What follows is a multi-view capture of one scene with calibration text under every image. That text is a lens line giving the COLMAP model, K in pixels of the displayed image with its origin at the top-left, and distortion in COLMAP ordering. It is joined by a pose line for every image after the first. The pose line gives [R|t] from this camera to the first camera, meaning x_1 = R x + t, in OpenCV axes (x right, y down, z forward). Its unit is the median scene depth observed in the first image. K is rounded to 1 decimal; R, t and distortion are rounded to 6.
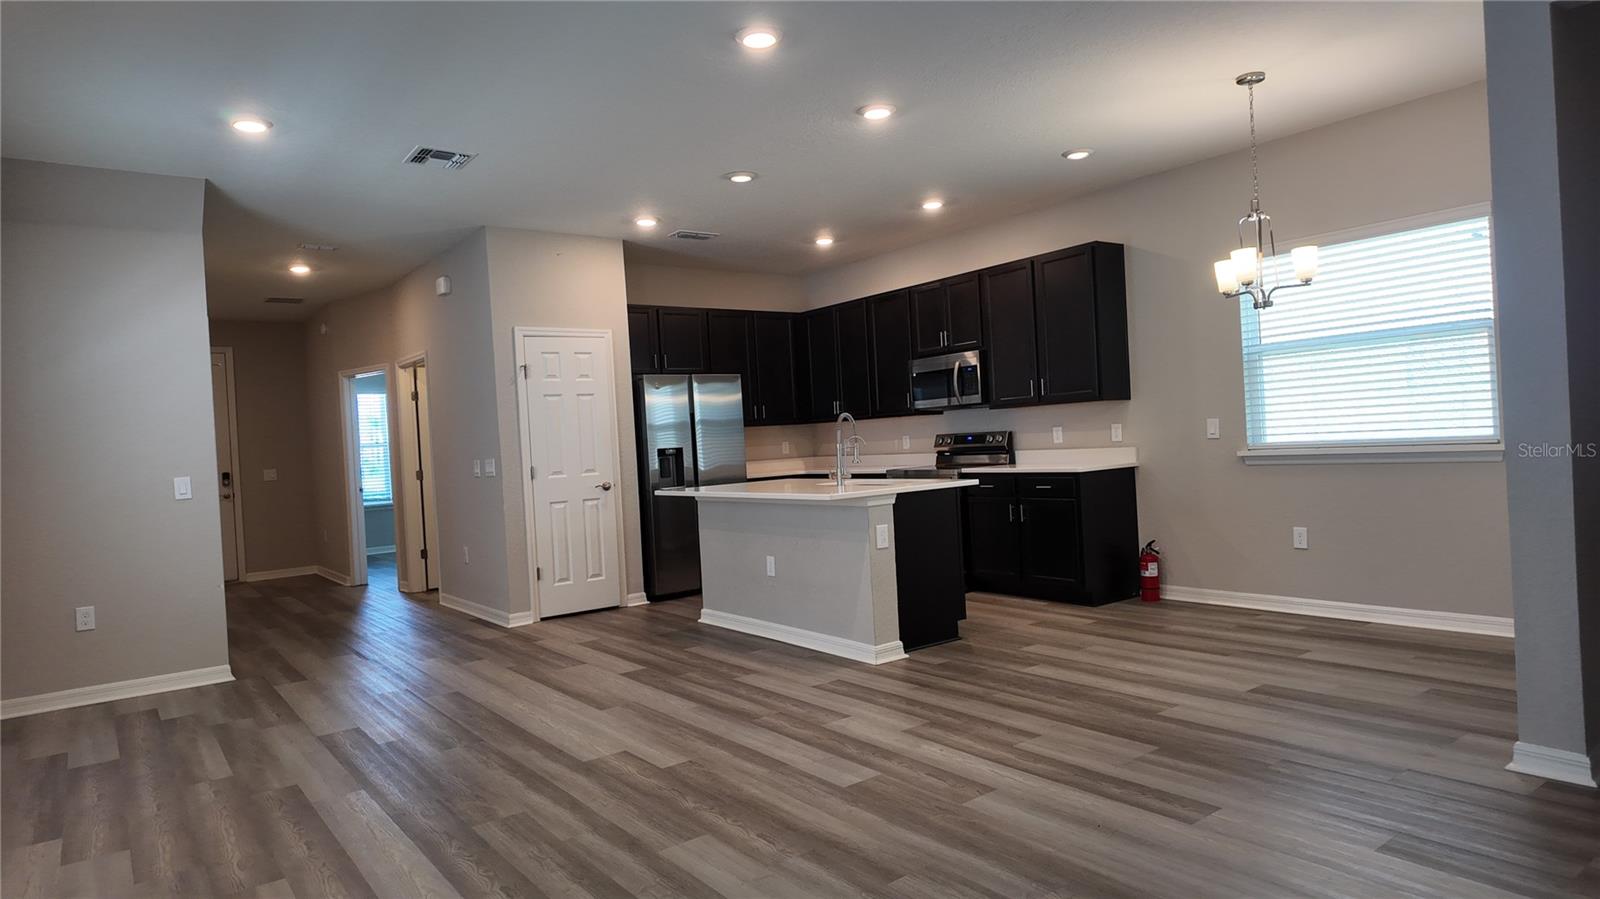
lens RADIAL K [[934.1, 0, 801.1], [0, 934.1, 446.9], [0, 0, 1]] dist [0.040245, -0.030201]
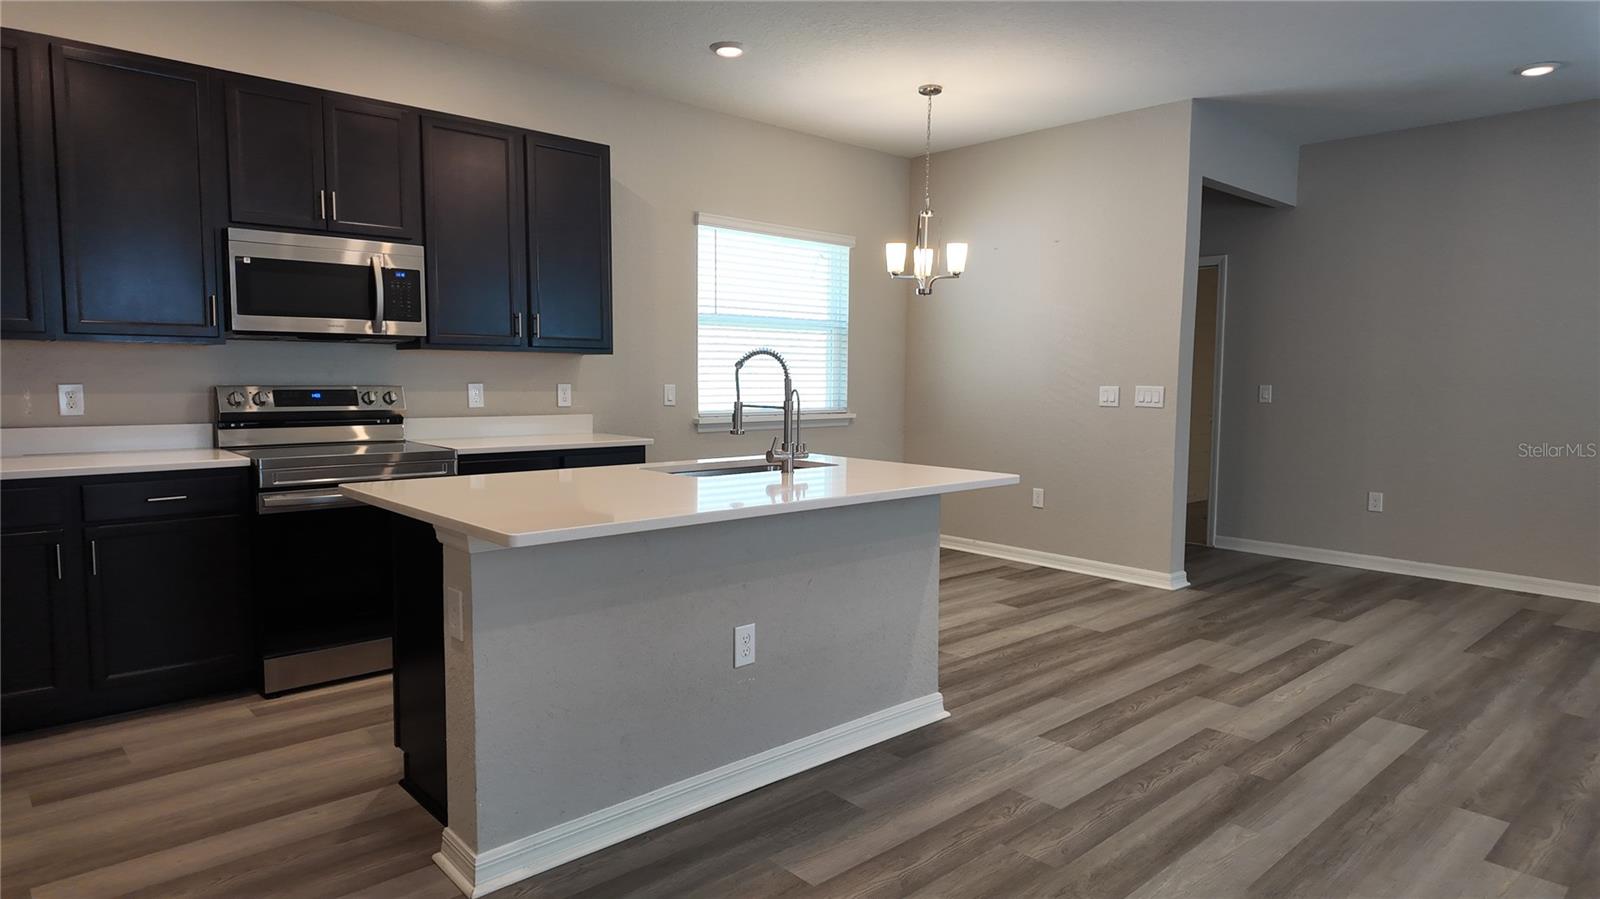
lens RADIAL K [[934.1, 0, 799.0], [0, 934.1, 450.4], [0, 0, 1]] dist [0.040245, -0.030201]
pose [[-0.099380, -0.025446, 0.994724, -0.486587], [0.004070, 0.999654, 0.025978, 0.011752], [-0.995041, 0.006631, -0.099242, 0.950457]]
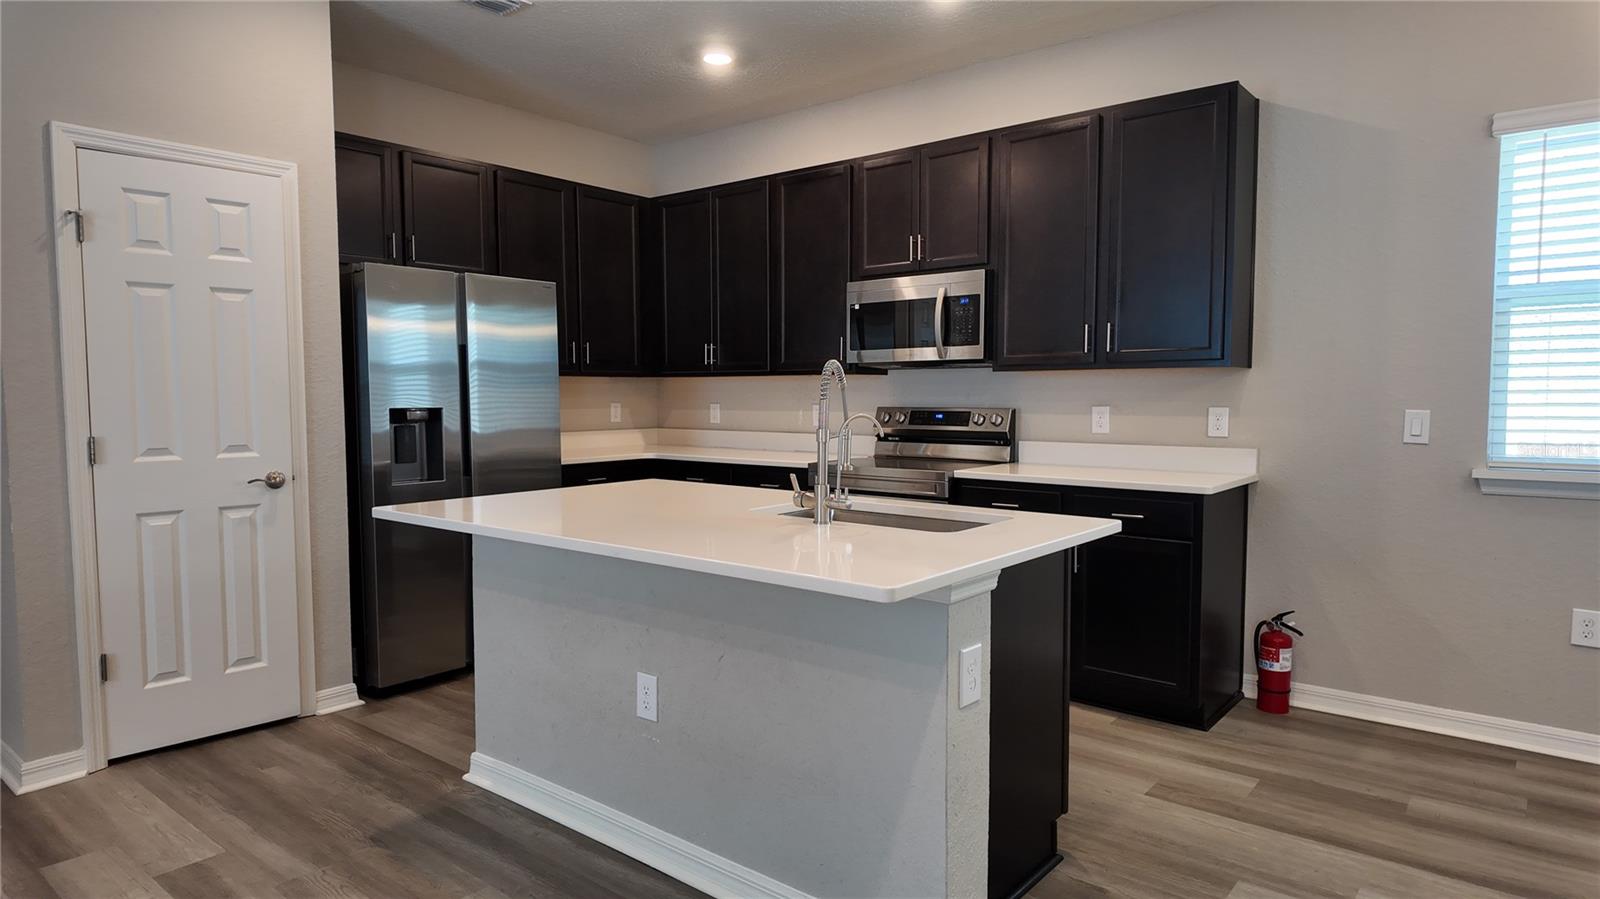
lens RADIAL K [[934.1, 0, 798.7], [0, 934.1, 448.0], [0, 0, 1]] dist [0.040245, -0.030201]
pose [[0.970448, 0.039285, 0.238090, -0.067705], [-0.050356, 0.997906, 0.040597, -0.010658], [-0.235997, -0.051387, 0.970394, 0.519870]]
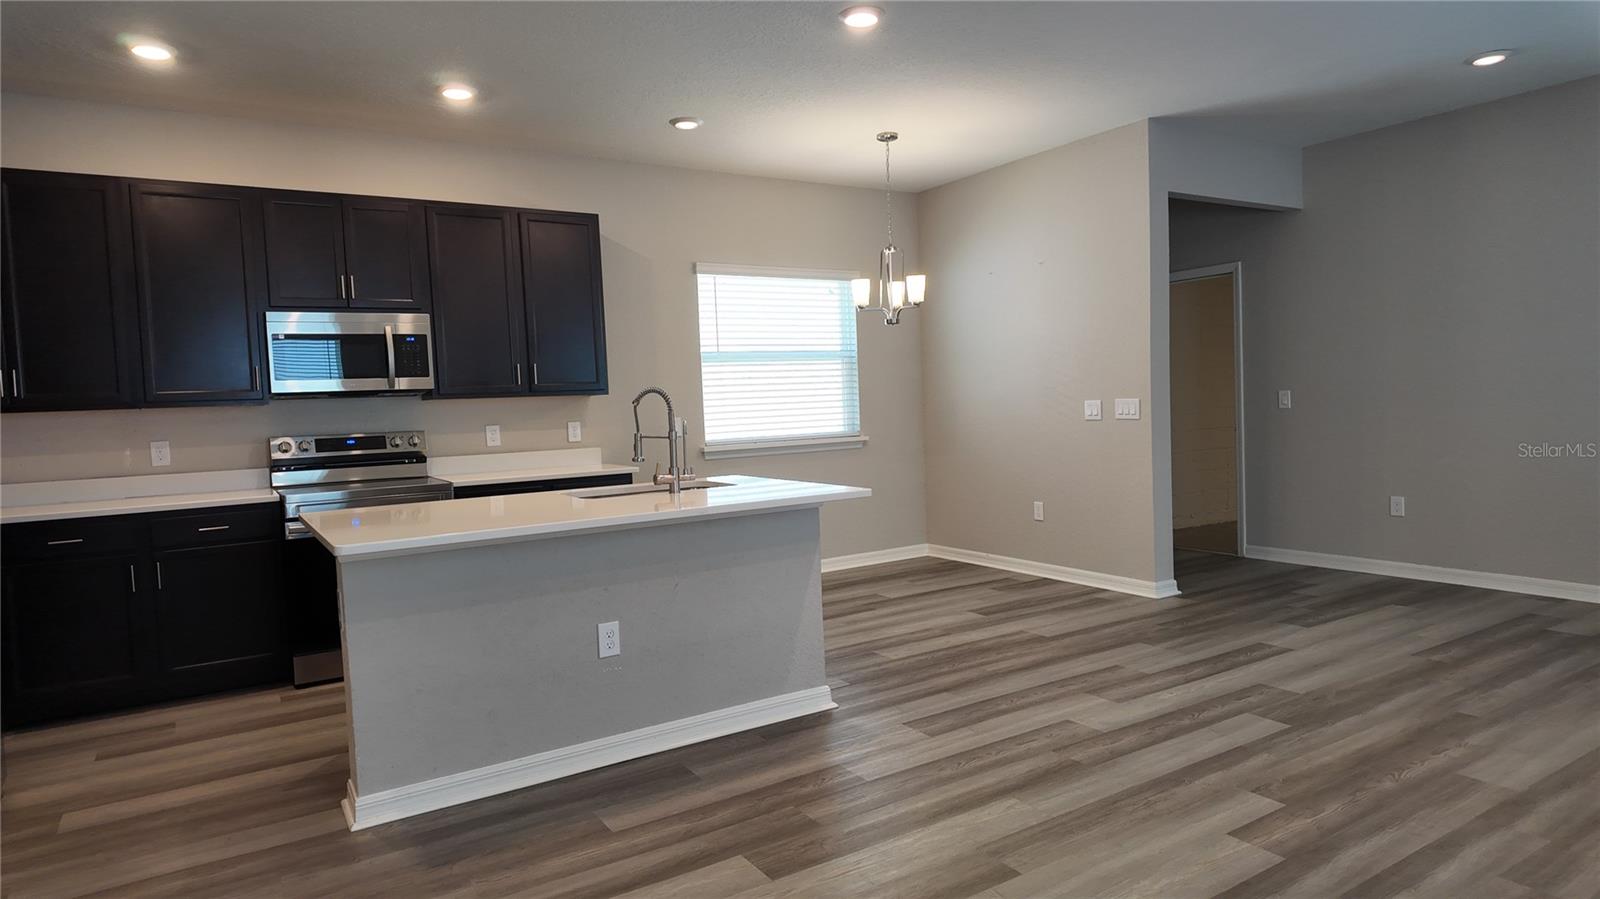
lens RADIAL K [[934.1, 0, 799.8], [0, 934.1, 452.0], [0, 0, 1]] dist [0.040245, -0.030201]
pose [[0.079408, -0.001825, 0.996841, -0.567435], [0.042280, 0.999105, -0.001538, 0.015073], [-0.995945, 0.042268, 0.079414, 0.772383]]
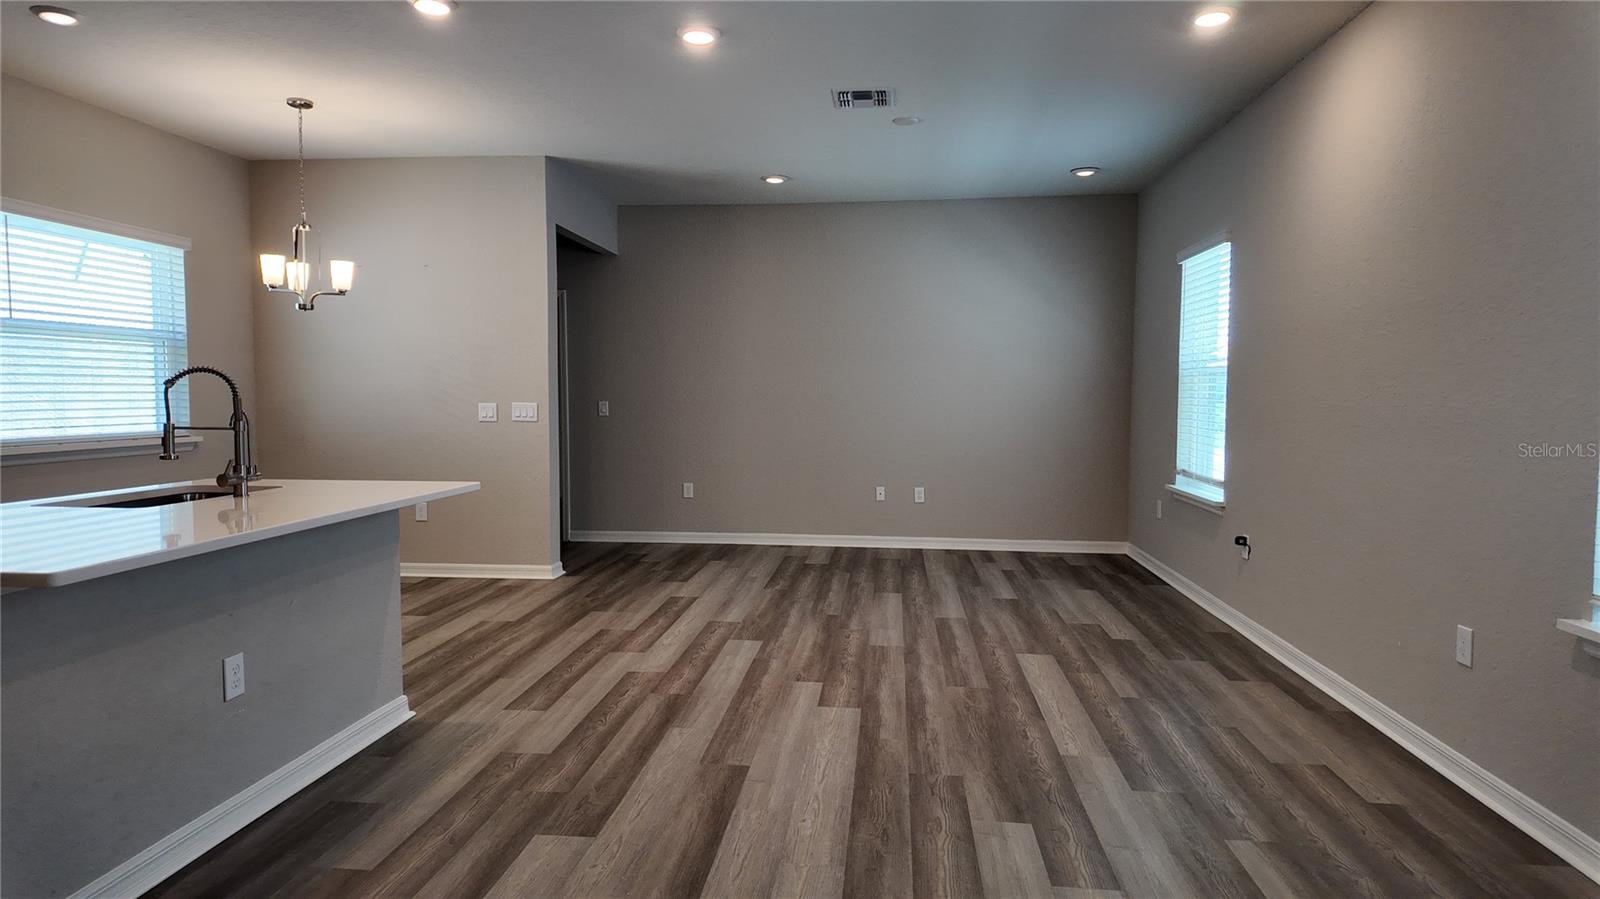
lens RADIAL K [[934.1, 0, 799.9], [0, 934.1, 445.3], [0, 0, 1]] dist [0.040245, -0.030201]
pose [[-0.733770, 0.017845, 0.679163, -0.531339], [0.045147, 0.998726, 0.022536, 0.012524], [-0.677896, 0.047199, -0.733641, 1.073034]]
